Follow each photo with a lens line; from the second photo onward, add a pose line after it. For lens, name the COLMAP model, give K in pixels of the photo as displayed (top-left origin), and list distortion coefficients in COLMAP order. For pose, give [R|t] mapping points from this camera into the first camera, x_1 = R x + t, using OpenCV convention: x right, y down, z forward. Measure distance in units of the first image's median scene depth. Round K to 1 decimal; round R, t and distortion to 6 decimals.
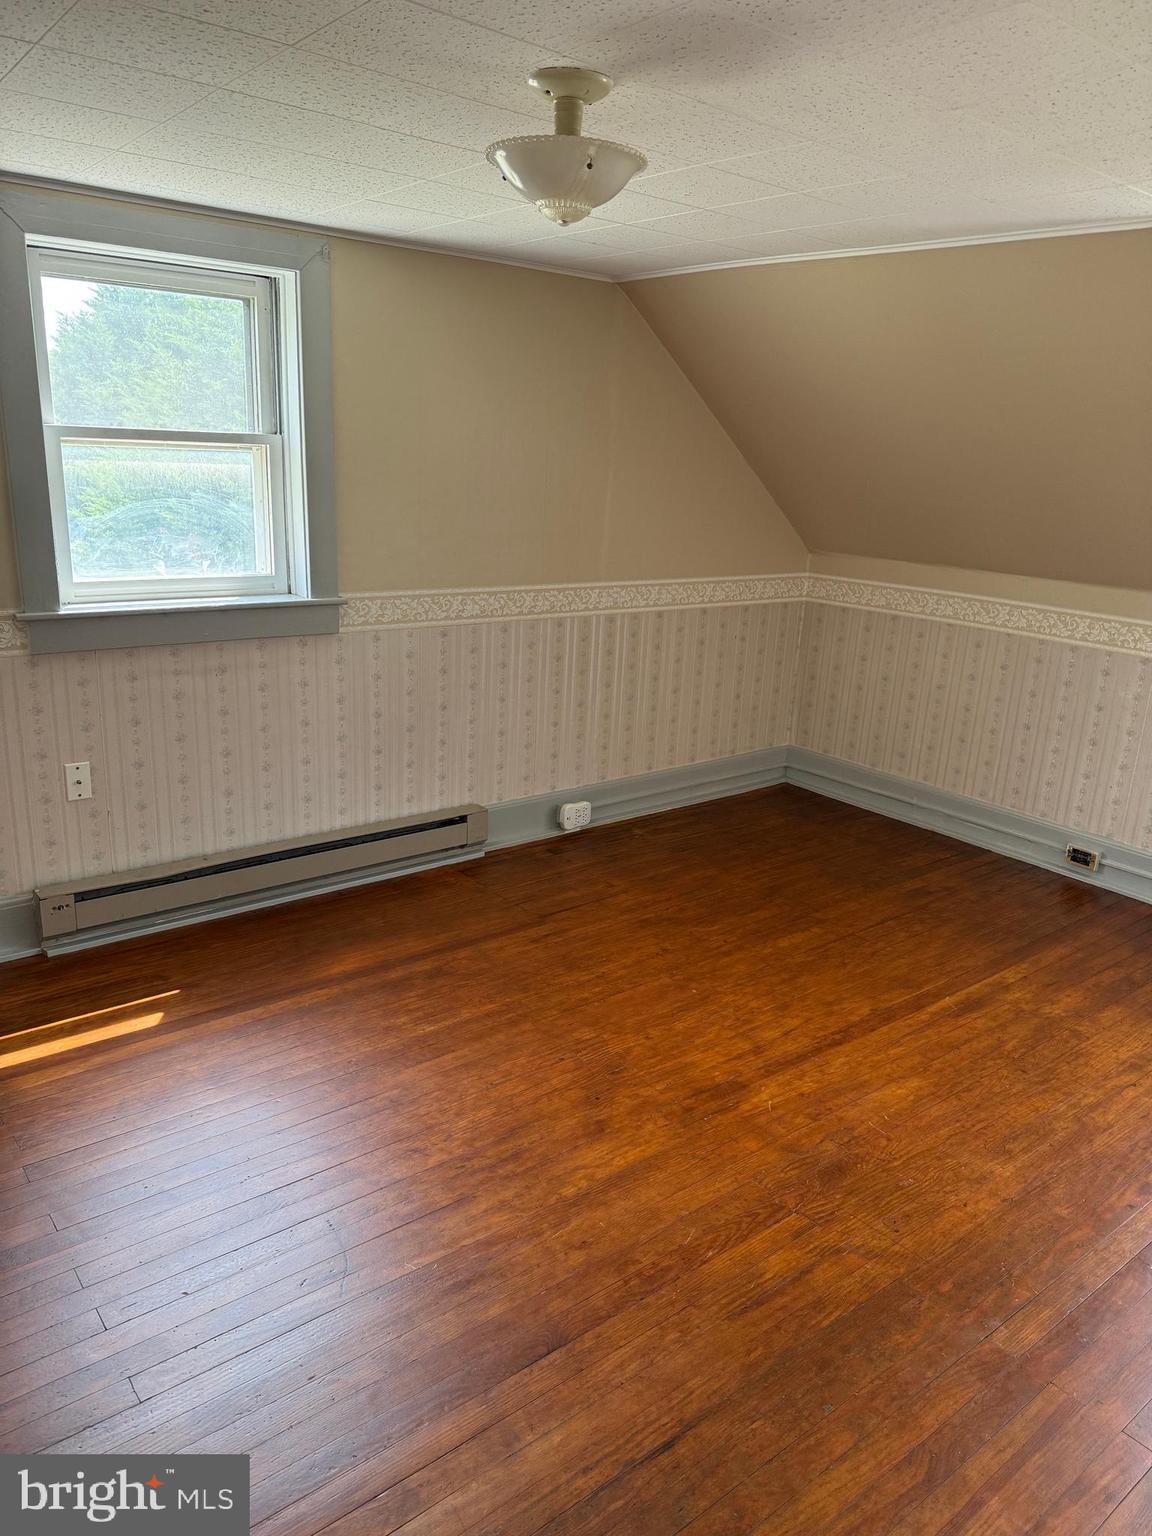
lens RADIAL K [[1087.8, 0, 575.4], [0, 1087.8, 767.8], [0, 0, 1]] dist [0.052883, -0.042055]
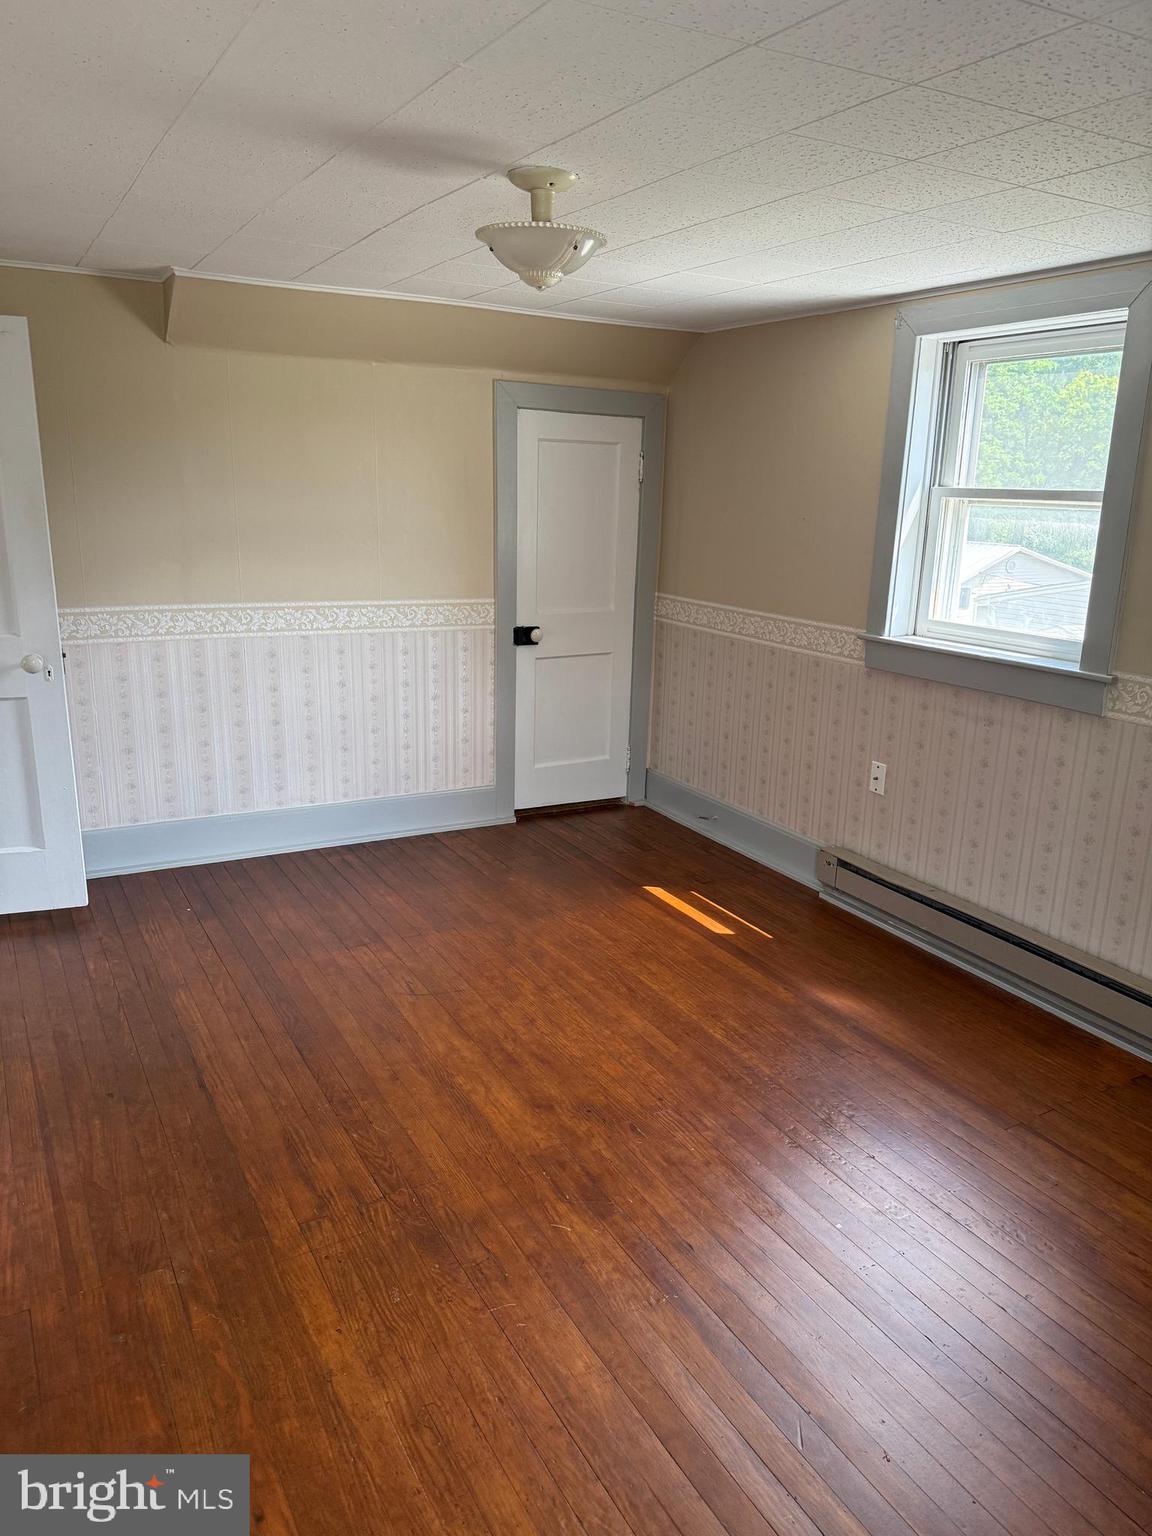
lens RADIAL K [[1043.4, 0, 571.8], [0, 1043.4, 773.4], [0, 0, 1]] dist [0.106192, -0.160679]
pose [[-0.147919, 0.213331, -0.965717, 0.734404], [-0.316846, 0.914770, 0.250608, -0.180432], [0.936872, 0.343054, -0.067718, 0.775230]]
